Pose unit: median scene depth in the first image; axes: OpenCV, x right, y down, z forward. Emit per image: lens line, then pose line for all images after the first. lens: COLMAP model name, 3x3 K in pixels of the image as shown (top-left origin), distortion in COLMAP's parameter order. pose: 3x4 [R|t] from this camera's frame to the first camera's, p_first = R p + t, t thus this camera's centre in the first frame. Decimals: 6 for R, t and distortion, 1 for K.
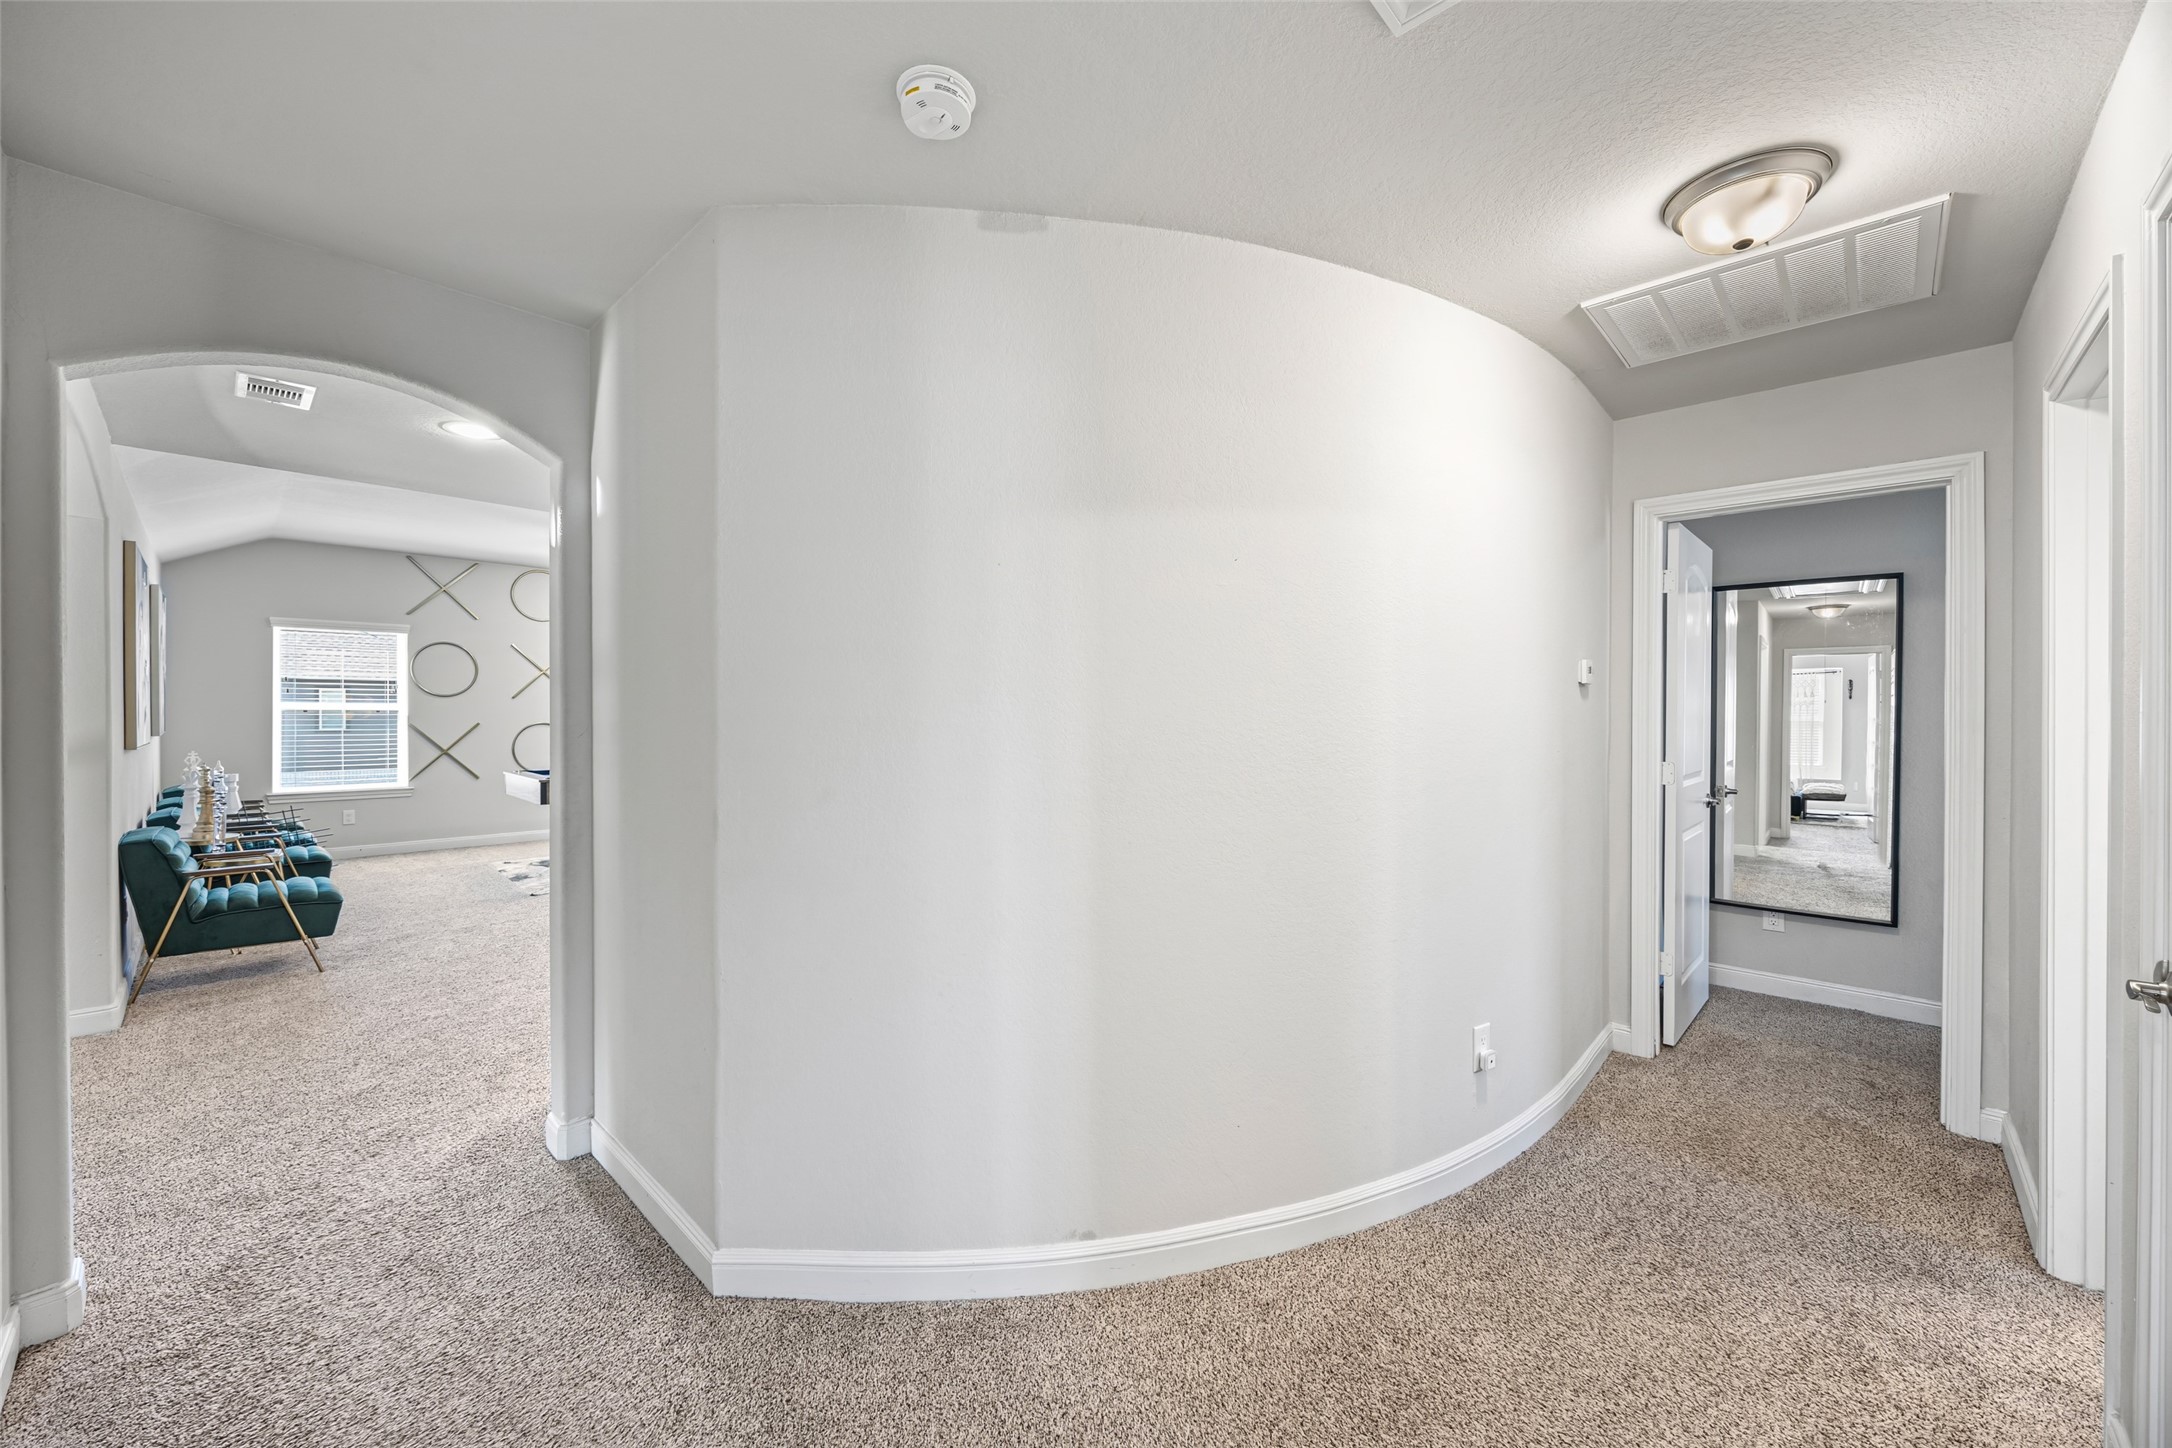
lens RADIAL K [[829.4, 0, 1103.5], [0, 829.4, 714.1], [0, 0, 1]] dist [-0.004901, 0.000452]
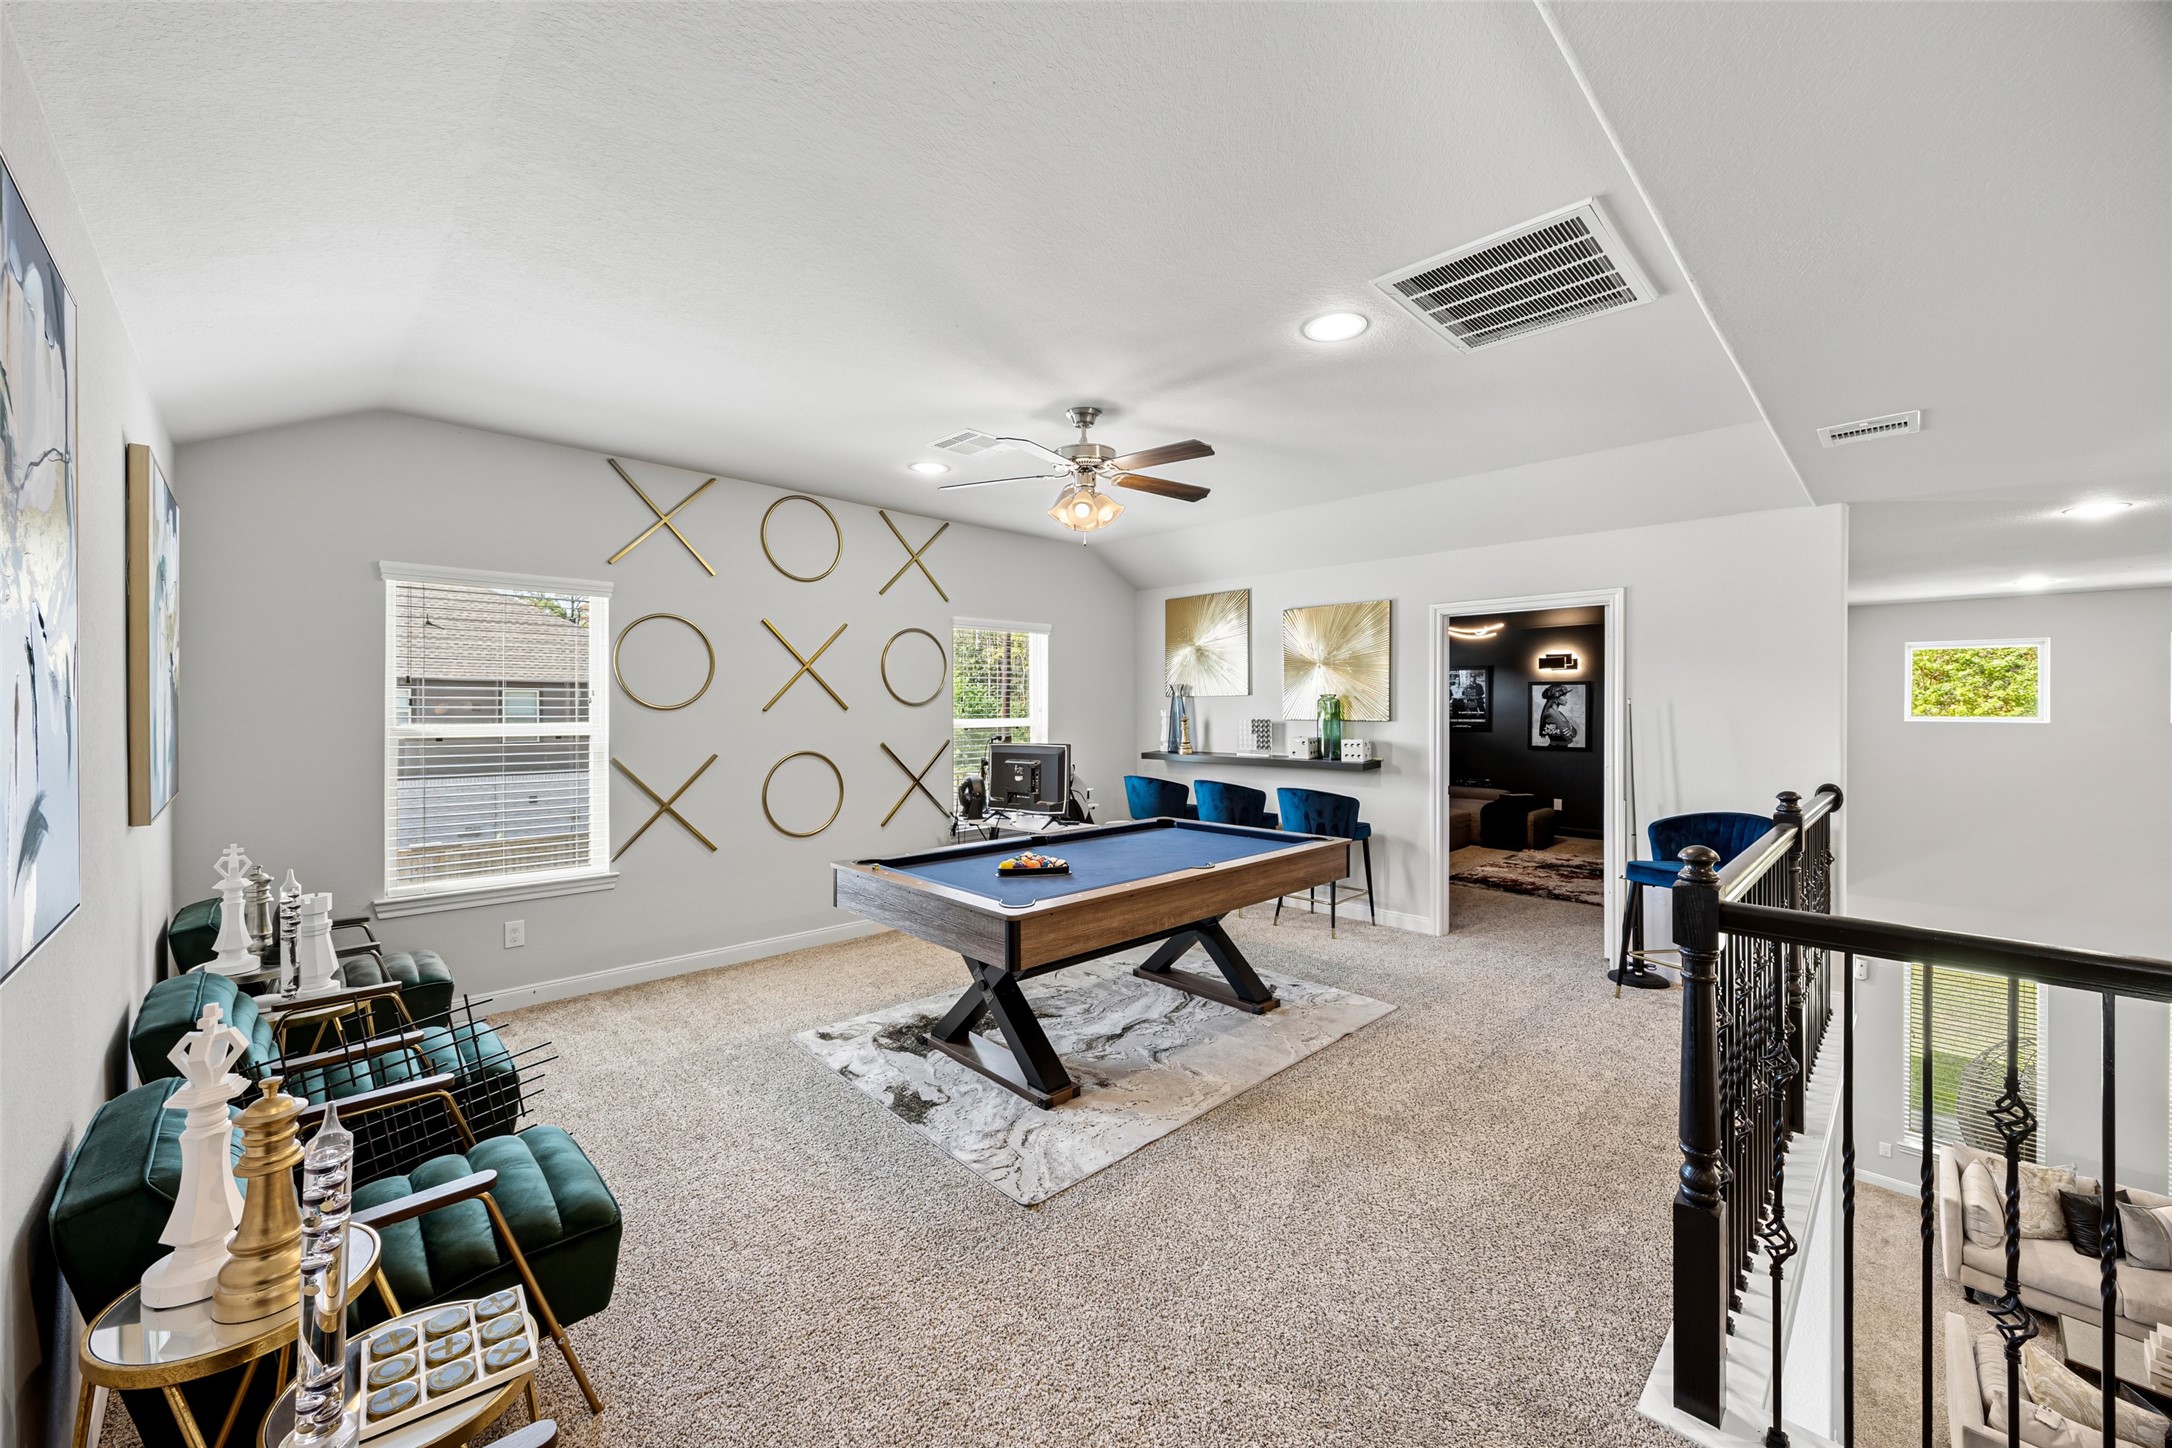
lens RADIAL K [[829.4, 0, 1091.1], [0, 829.4, 711.3], [0, 0, 1]] dist [-0.004901, 0.000452]
pose [[0.999315, -0.000328, -0.037017, -0.497429], [0.000370, 0.999999, 0.001142, -0.020991], [0.037016, -0.001155, 0.999314, 0.455496]]
